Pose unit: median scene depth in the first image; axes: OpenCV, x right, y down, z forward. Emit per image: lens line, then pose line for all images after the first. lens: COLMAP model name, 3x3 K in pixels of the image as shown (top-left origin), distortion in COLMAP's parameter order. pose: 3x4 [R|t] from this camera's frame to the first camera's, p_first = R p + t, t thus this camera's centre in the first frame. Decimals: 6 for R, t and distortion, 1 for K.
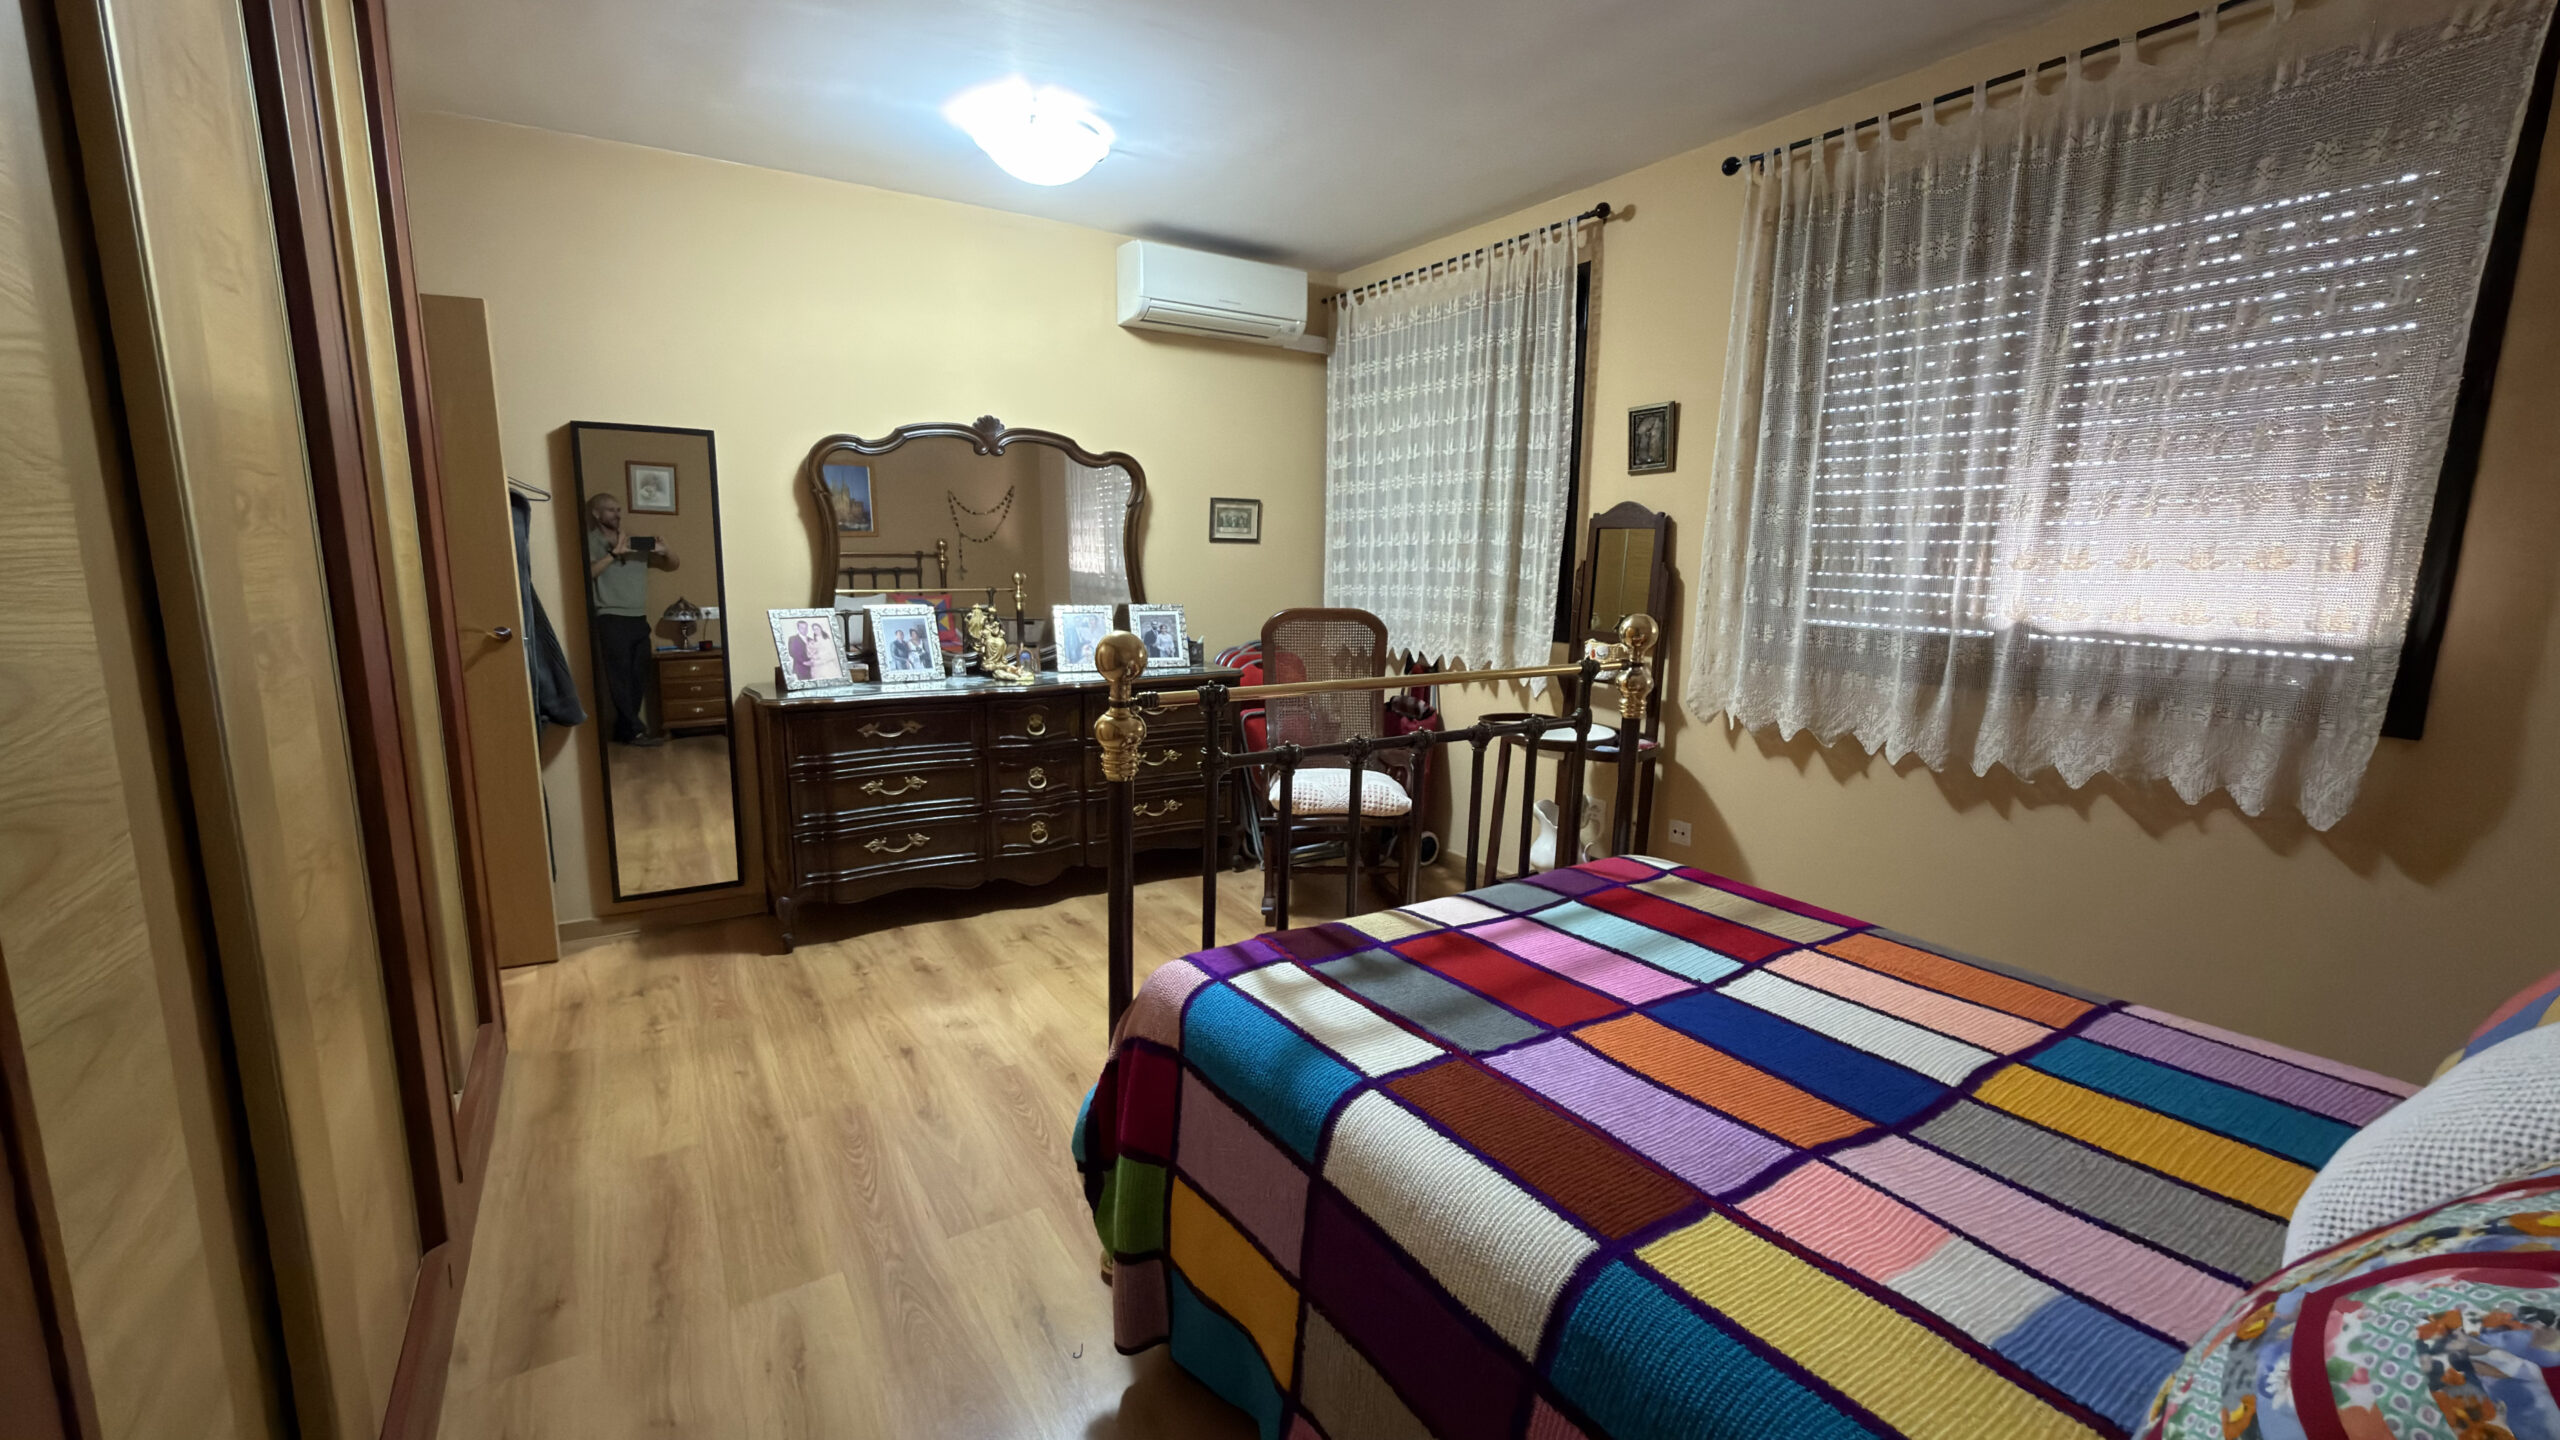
lens RADIAL K [[1026.8, 0, 1285.5], [0, 1026.8, 737.5], [0, 0, 1]] dist [0.000852, 0.002272]
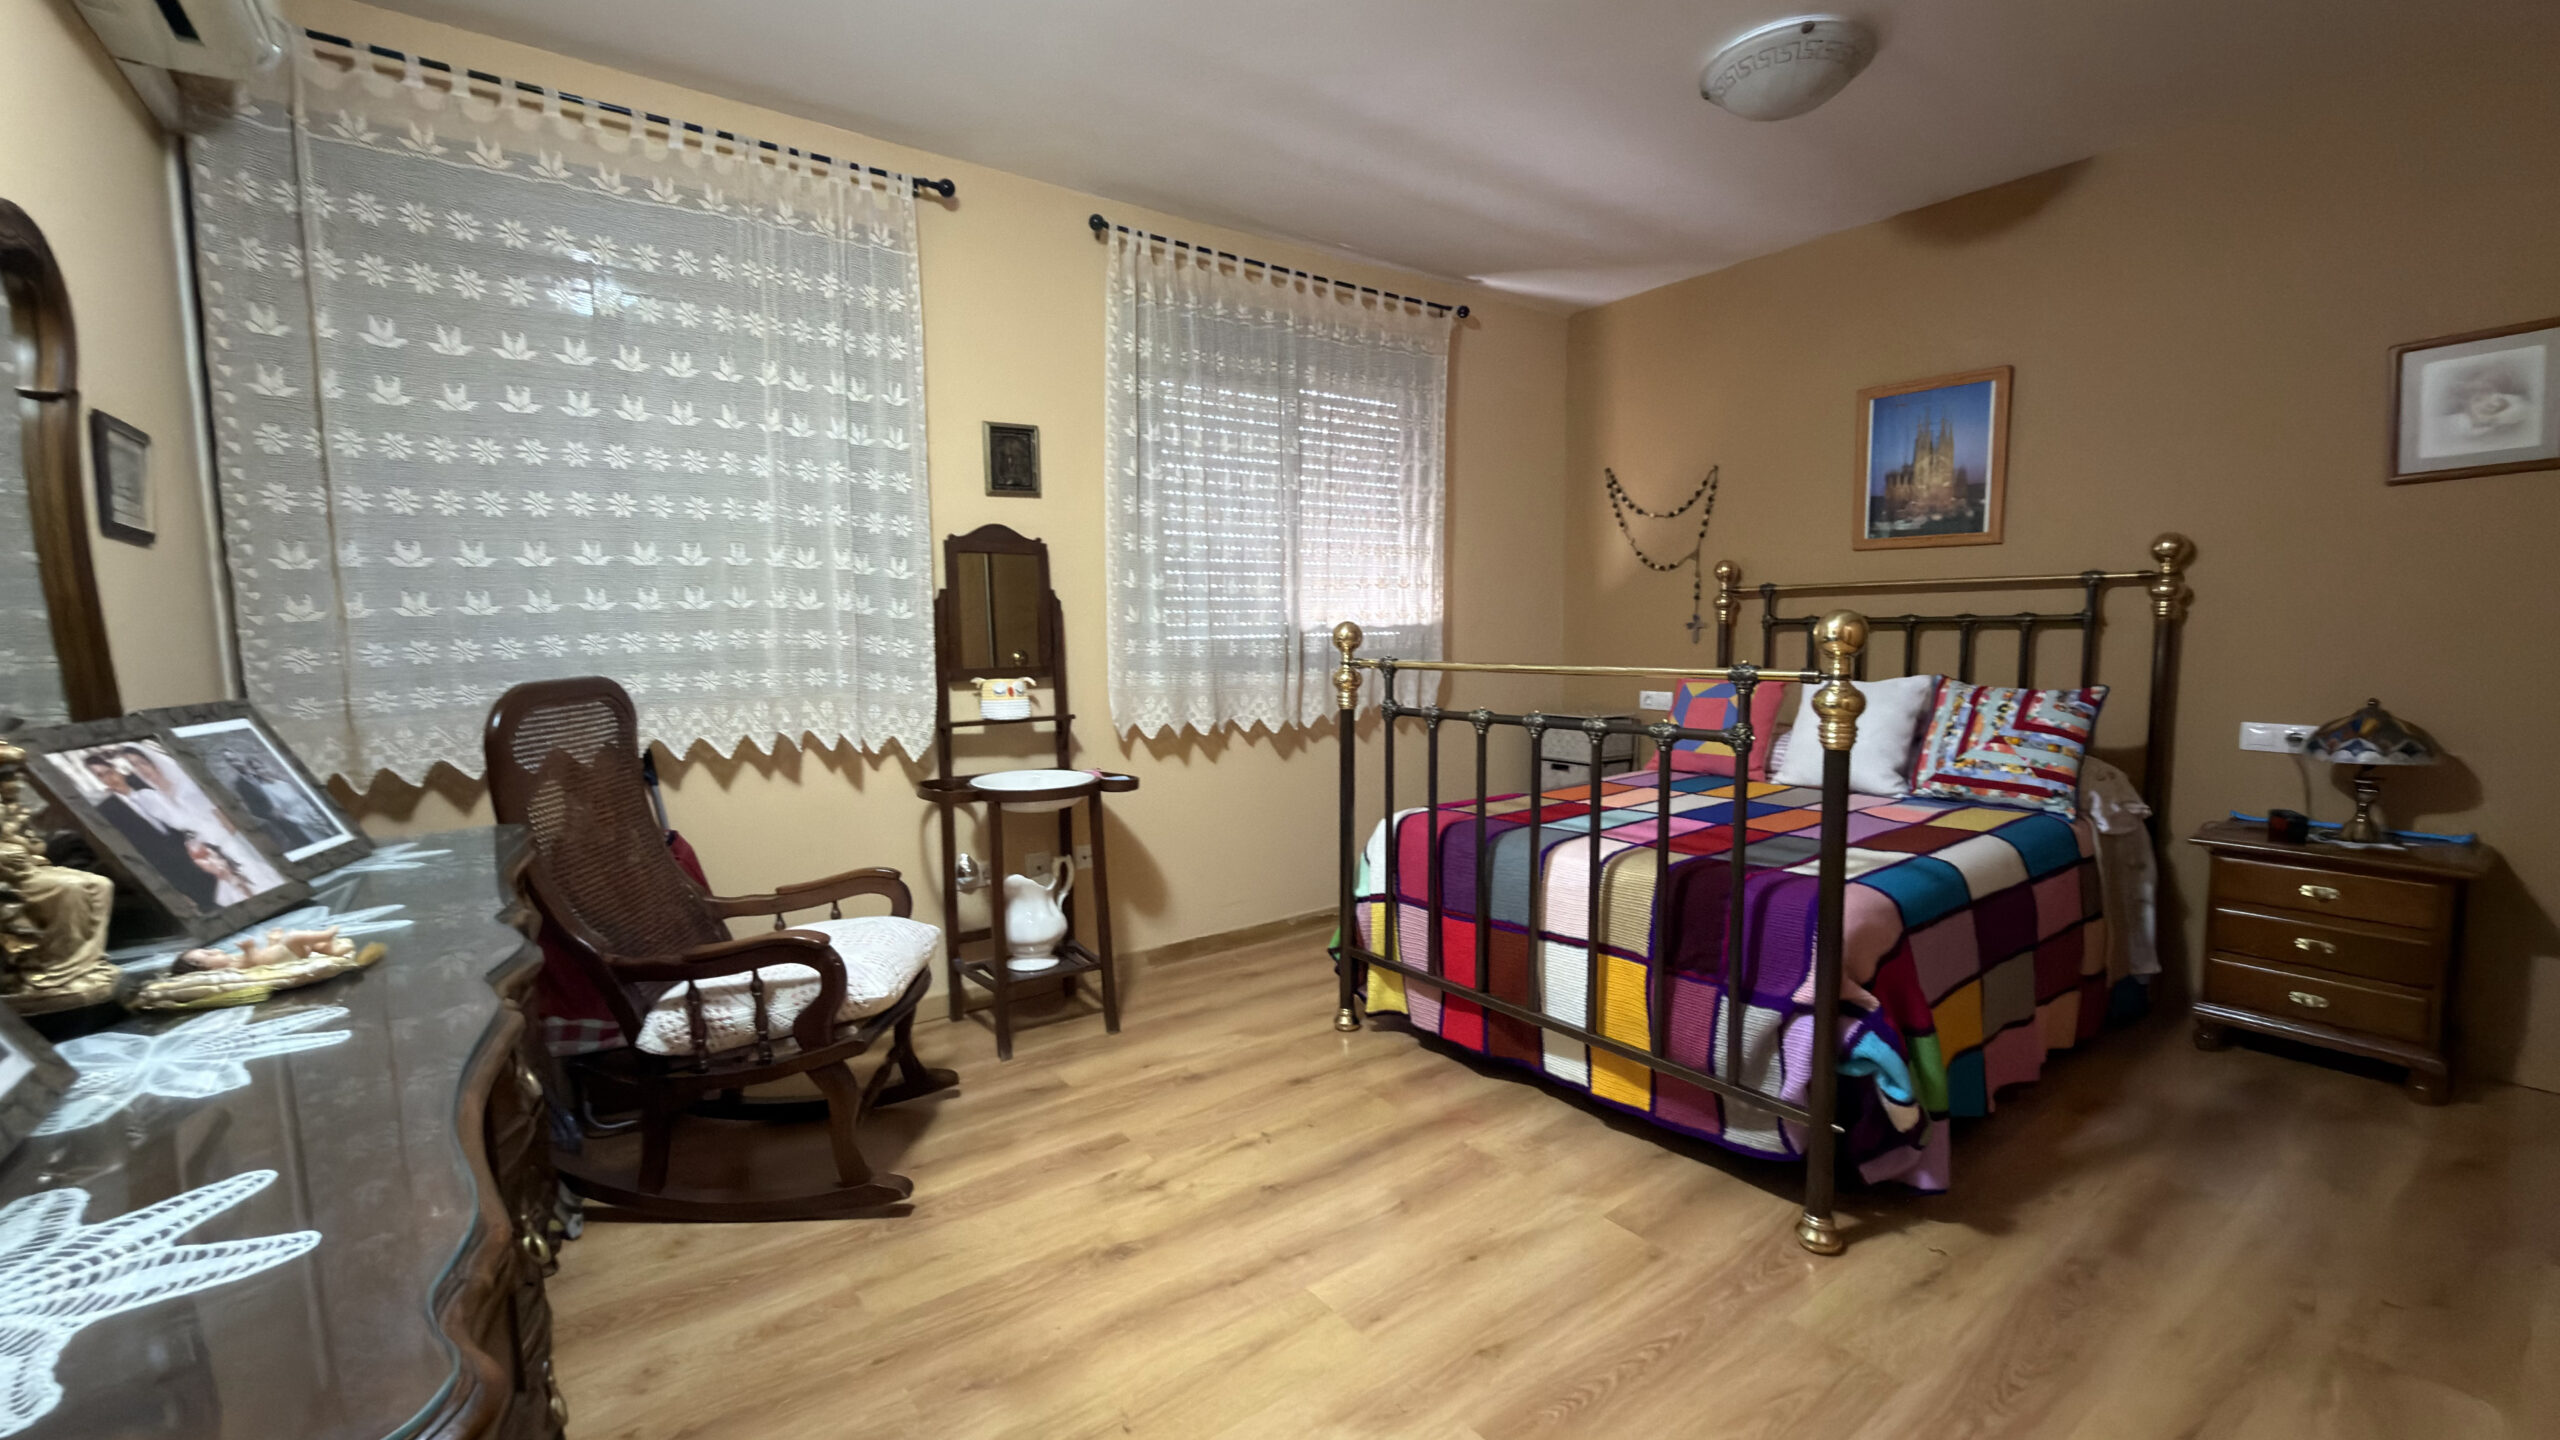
lens RADIAL K [[1026.8, 0, 1288.4], [0, 1026.8, 704.6], [0, 0, 1]] dist [0.000852, 0.002272]
pose [[-0.060366, -0.108673, 0.992243, -0.617320], [0.181747, 0.976242, 0.117978, -0.136954], [-0.981491, 0.187459, -0.039181, 0.830619]]
